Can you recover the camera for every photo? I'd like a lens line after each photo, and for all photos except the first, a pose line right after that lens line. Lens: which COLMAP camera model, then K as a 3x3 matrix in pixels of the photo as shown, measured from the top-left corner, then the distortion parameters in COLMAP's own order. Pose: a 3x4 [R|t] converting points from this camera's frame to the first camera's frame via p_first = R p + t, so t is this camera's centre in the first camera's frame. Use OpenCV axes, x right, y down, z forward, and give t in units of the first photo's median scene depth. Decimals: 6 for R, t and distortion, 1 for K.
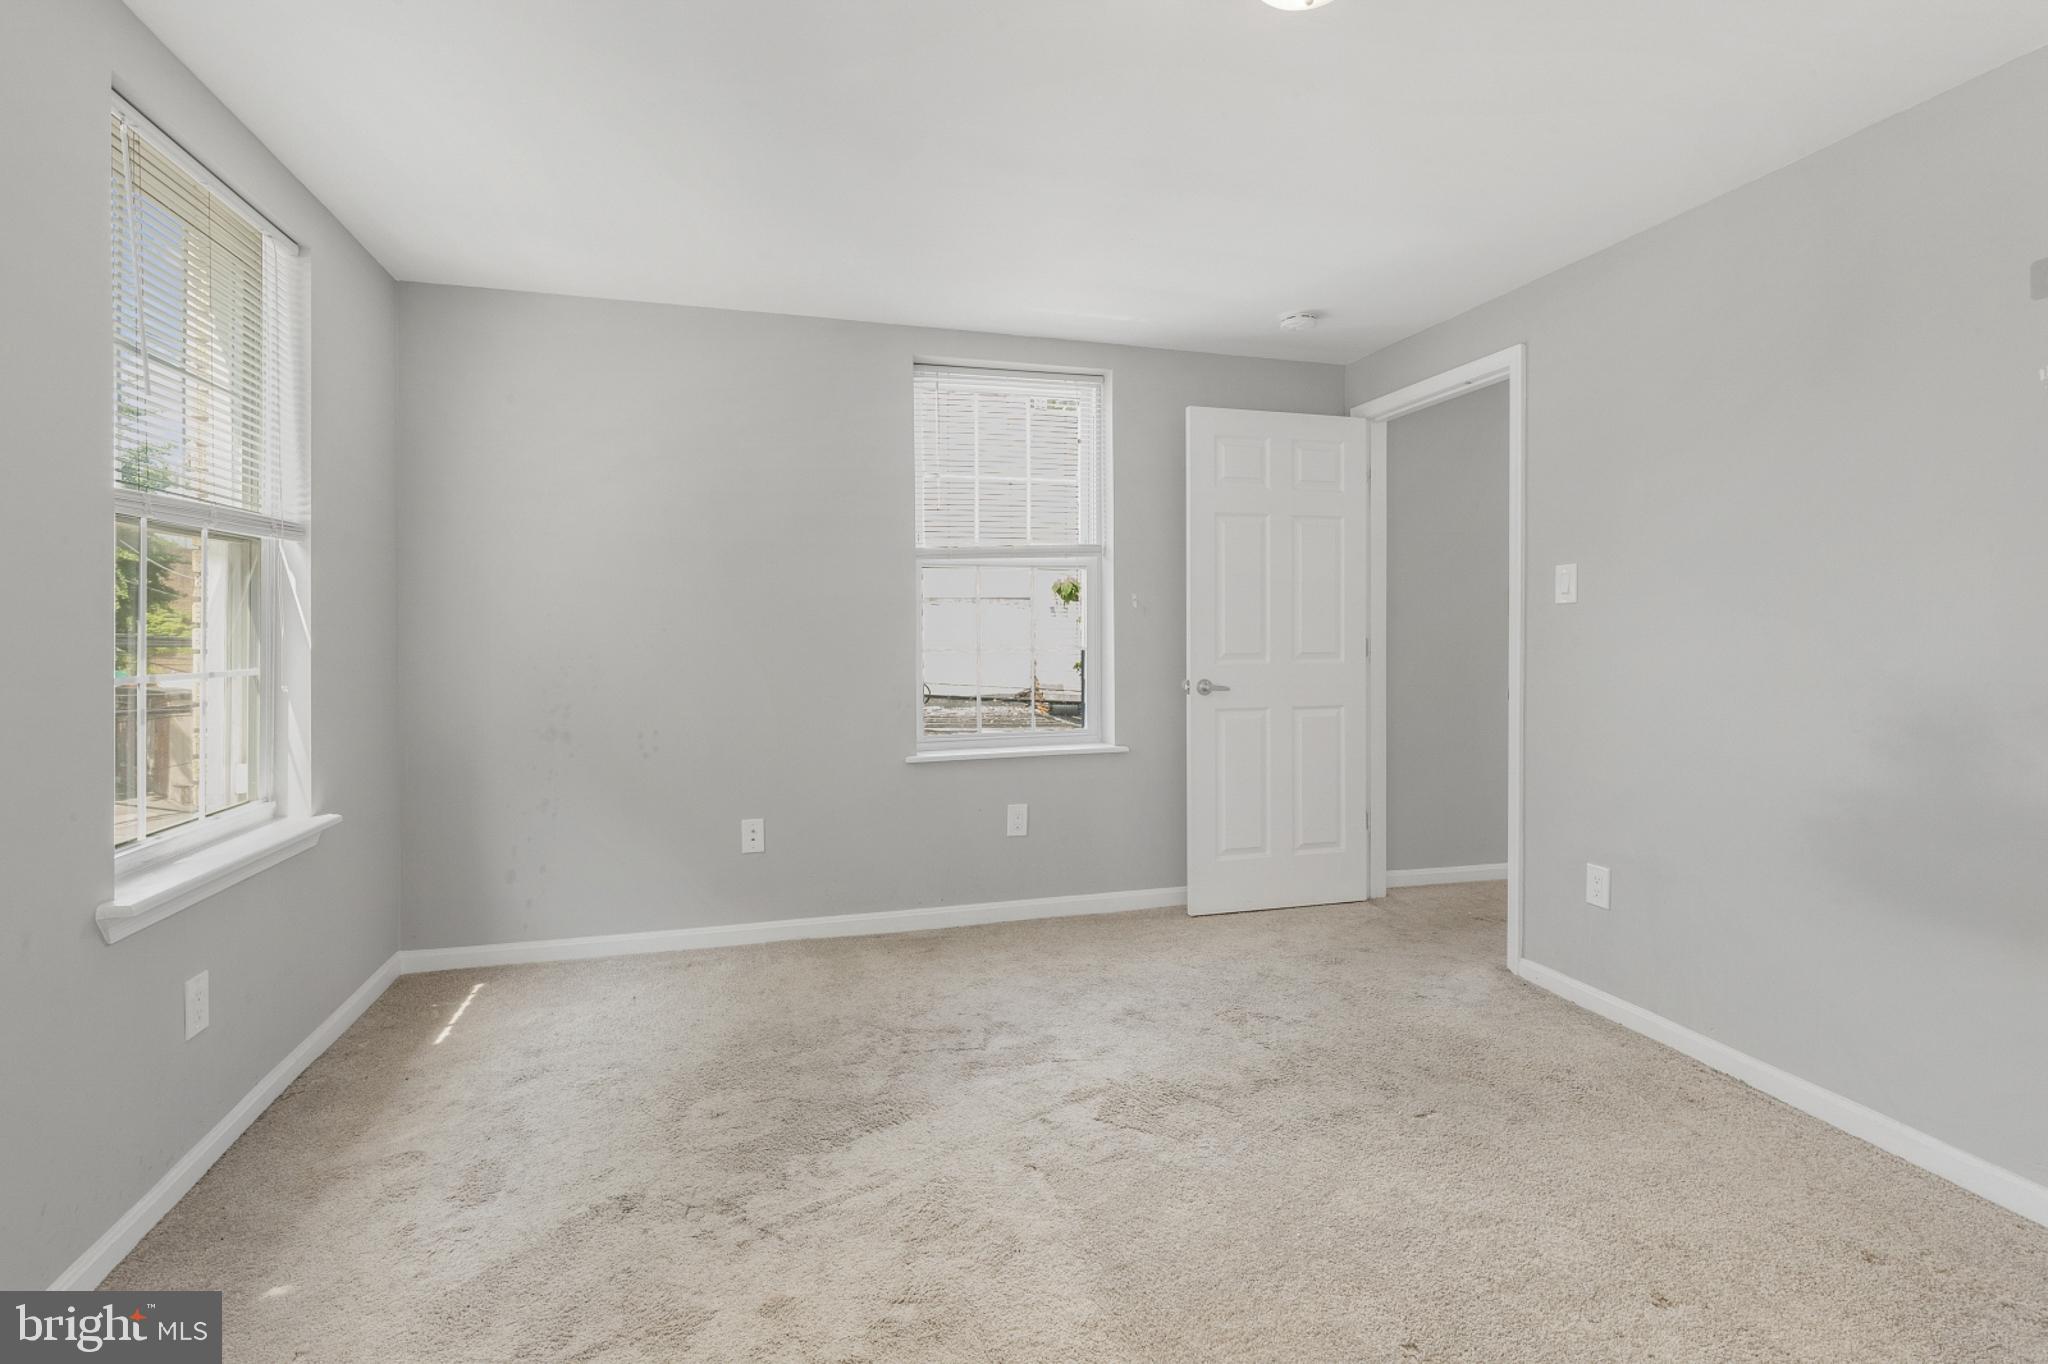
lens RADIAL K [[907.9, 0, 983.0], [0, 907.9, 633.6], [0, 0, 1]] dist [0.001955, 0.000106]
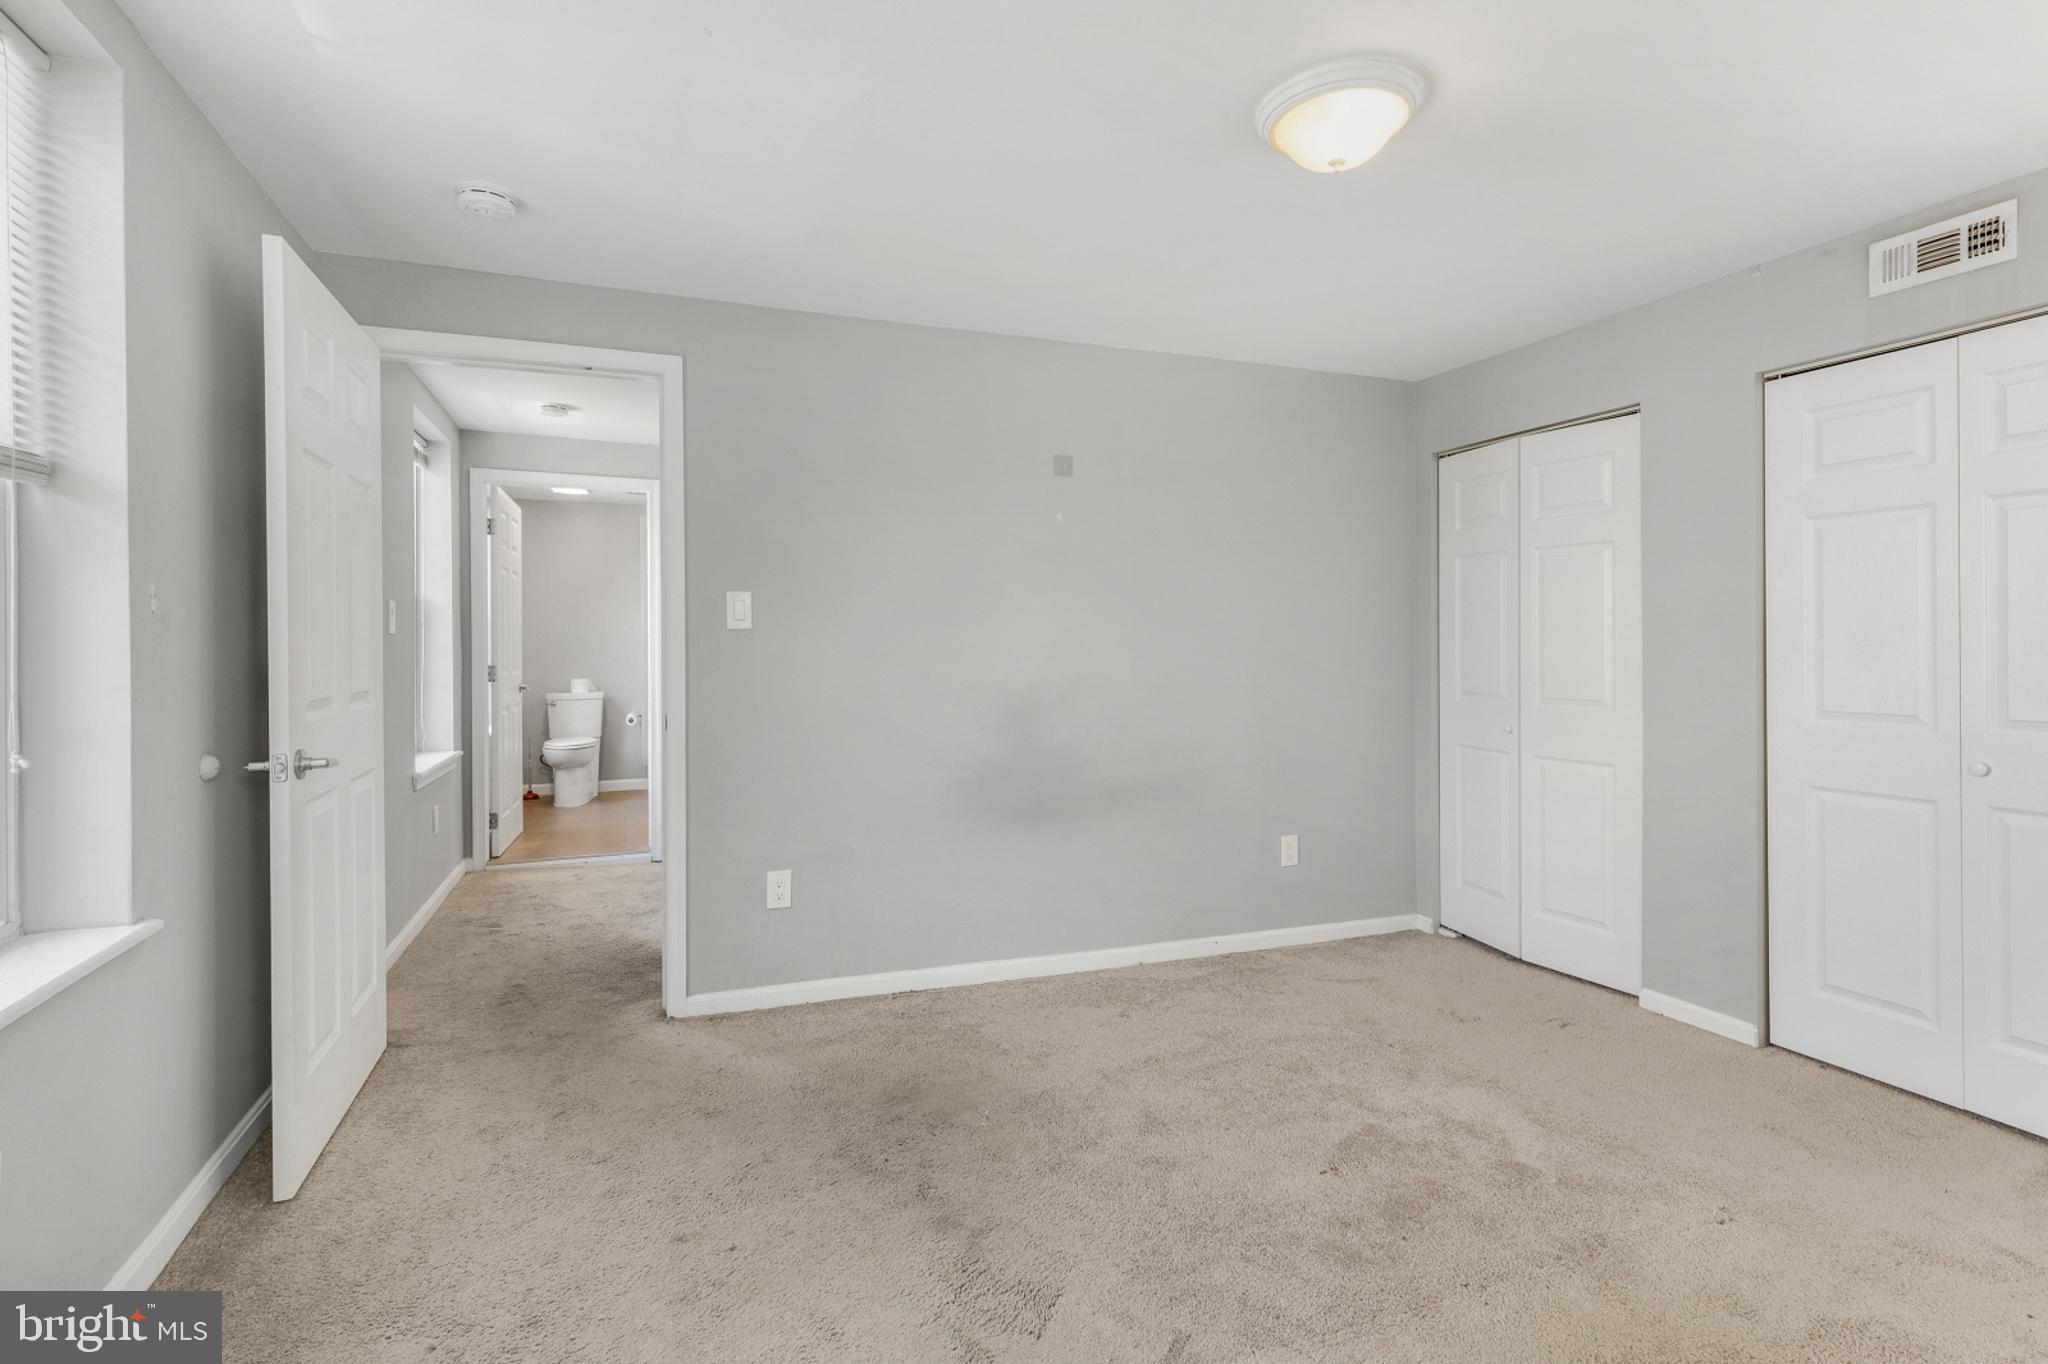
lens RADIAL K [[957.5, 0, 988.2], [0, 957.5, 652.9], [0, 0, 1]] dist [0.005401, 0.000189]
pose [[-0.106026, -0.007776, 0.994333, -0.558384], [-0.000153, 0.999970, 0.007804, -0.018368], [-0.994363, 0.000676, -0.106024, 0.990083]]
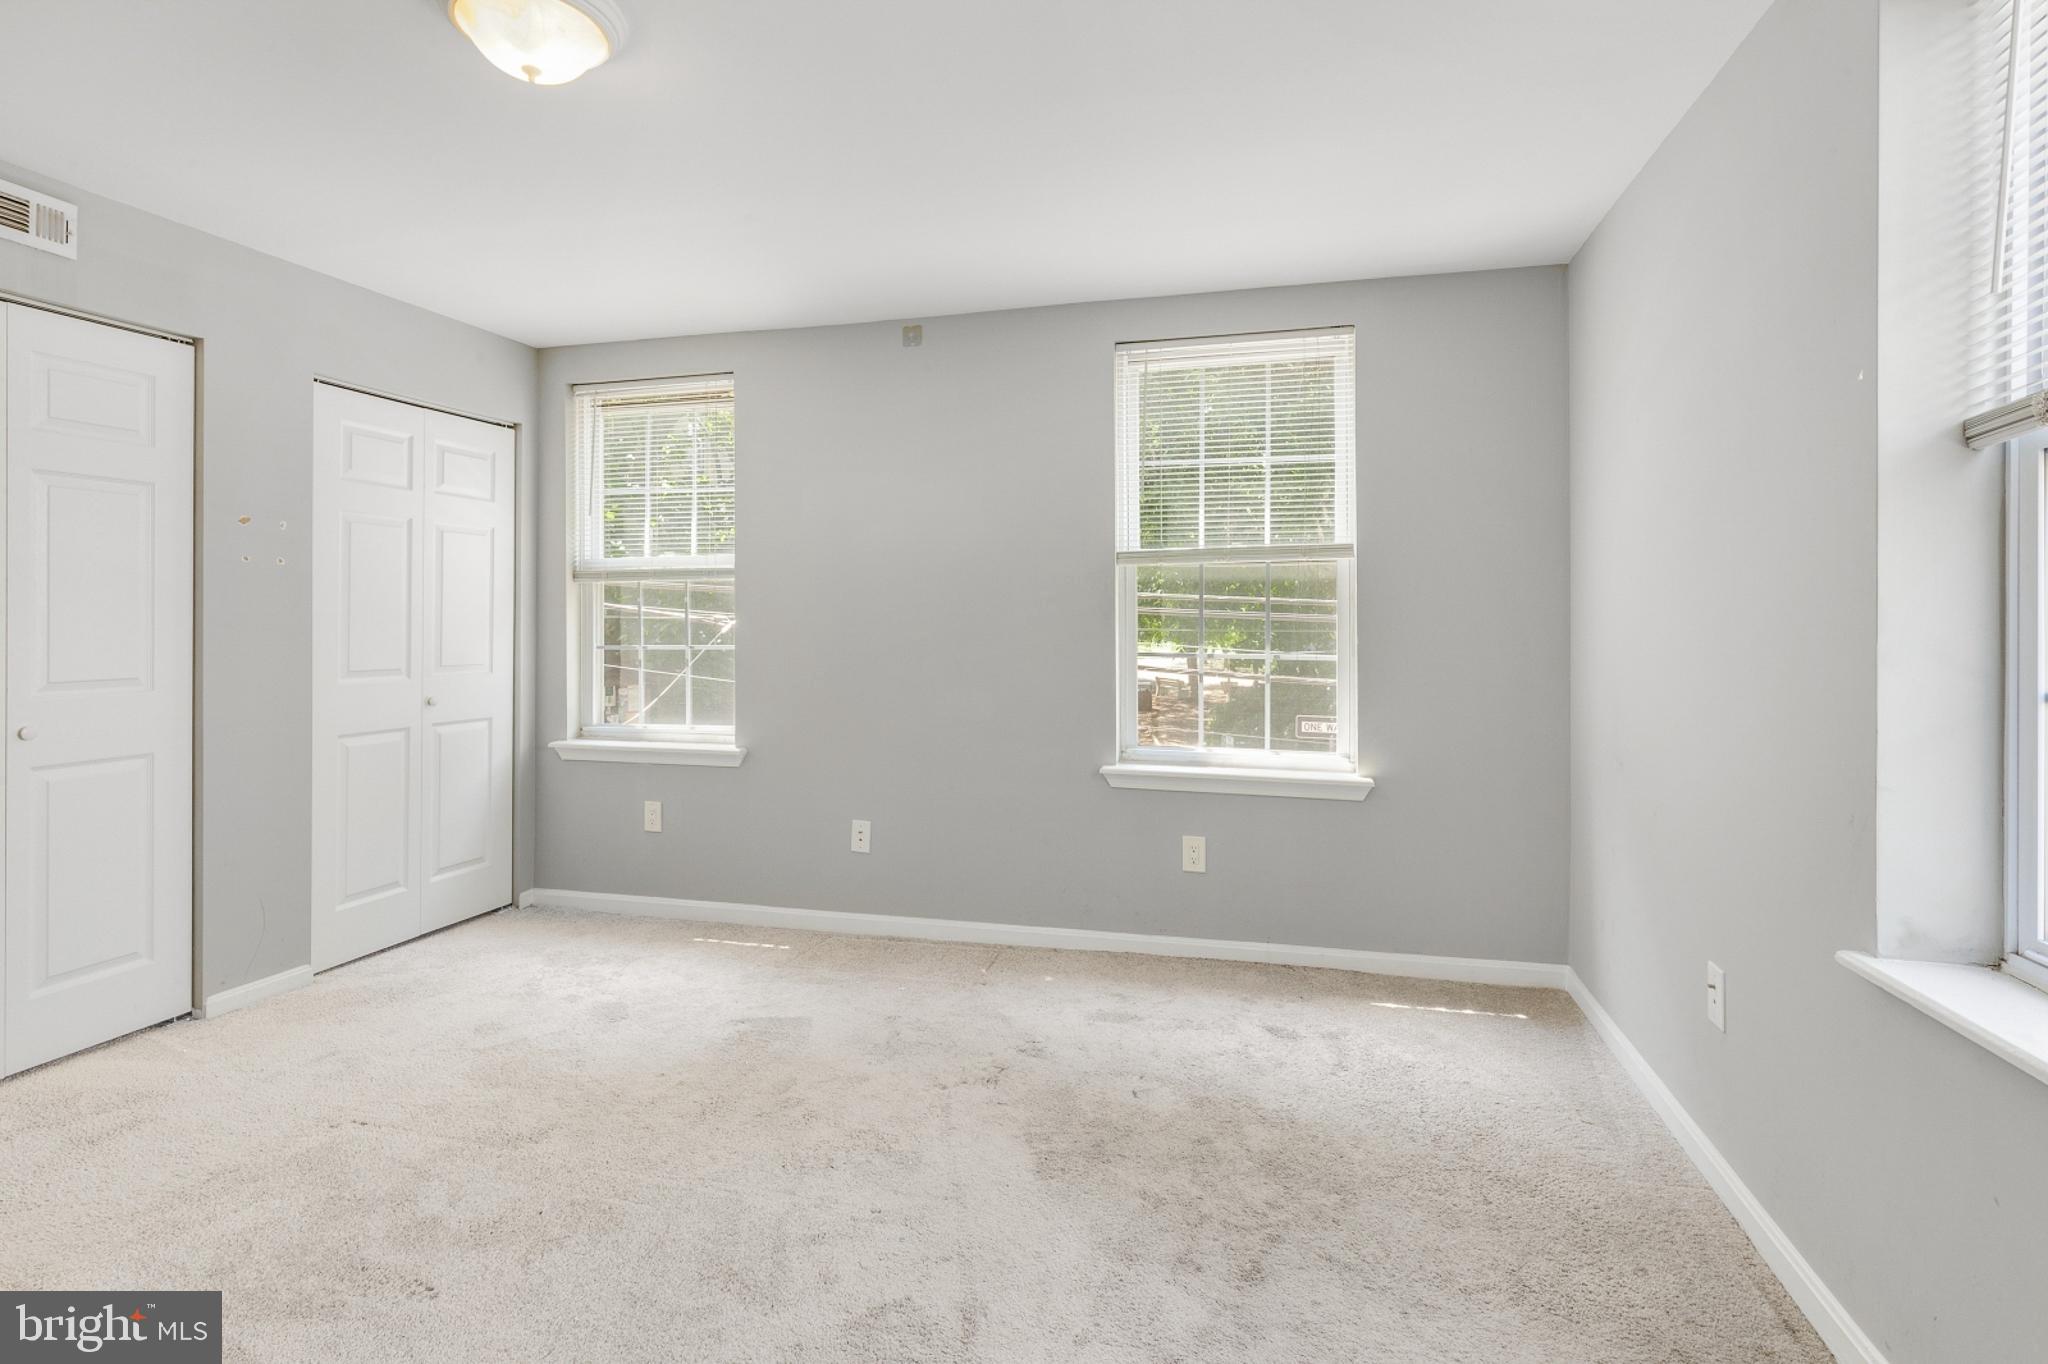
lens RADIAL K [[998.5, 0, 1049.6], [0, 998.5, 635.7], [0, 0, 1]] dist [0.004582, 0.000365]
pose [[-0.467009, 0.016066, -0.884107, 0.694111], [-0.003032, 0.999800, 0.019770, -0.018493], [0.884248, 0.011914, -0.466867, 1.308310]]
